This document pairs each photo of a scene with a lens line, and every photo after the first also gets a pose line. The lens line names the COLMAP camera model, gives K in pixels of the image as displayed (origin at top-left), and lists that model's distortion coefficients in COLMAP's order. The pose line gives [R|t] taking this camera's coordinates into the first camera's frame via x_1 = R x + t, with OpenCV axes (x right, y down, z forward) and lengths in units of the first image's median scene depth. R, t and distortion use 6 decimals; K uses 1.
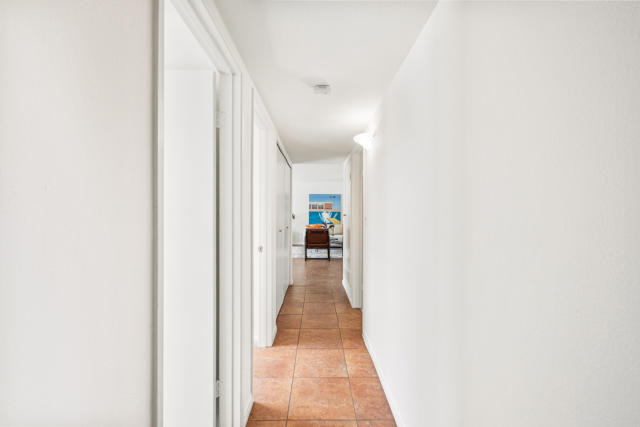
lens RADIAL K [[269.9, 0, 318.7], [0, 269.9, 211.7], [0, 0, 1]] dist [0.000328, 0.000033]
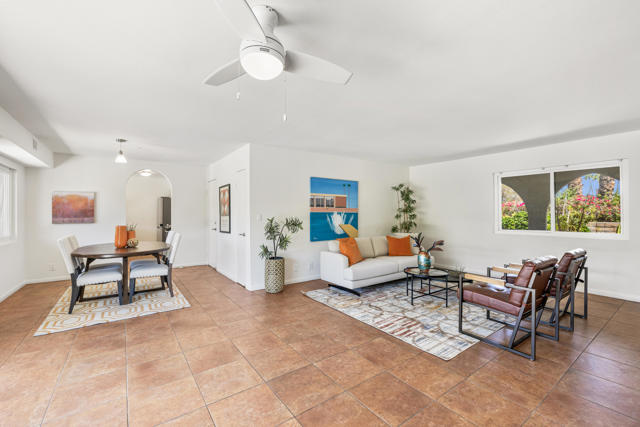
lens RADIAL K [[269.9, 0, 318.7], [0, 269.9, 211.7], [0, 0, 1]] dist [0.000328, 0.000033]
pose [[0.820192, -0.004005, 0.572075, -0.304526], [0.004705, 0.999989, 0.000255, -0.002079], [-0.572070, 0.002483, 0.820201, 0.589551]]
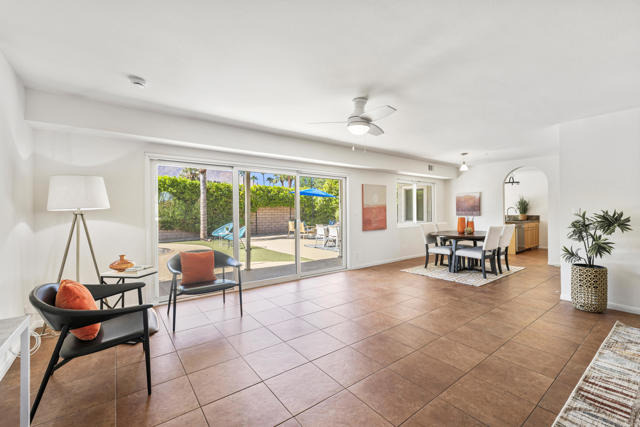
lens RADIAL K [[269.9, 0, 318.7], [0, 269.9, 211.7], [0, 0, 1]] dist [0.000328, 0.000033]
pose [[0.593180, -0.004713, -0.805056, -0.050533], [0.009180, 0.999957, 0.000910, 0.003347], [0.805018, -0.007931, 0.593198, 0.530825]]
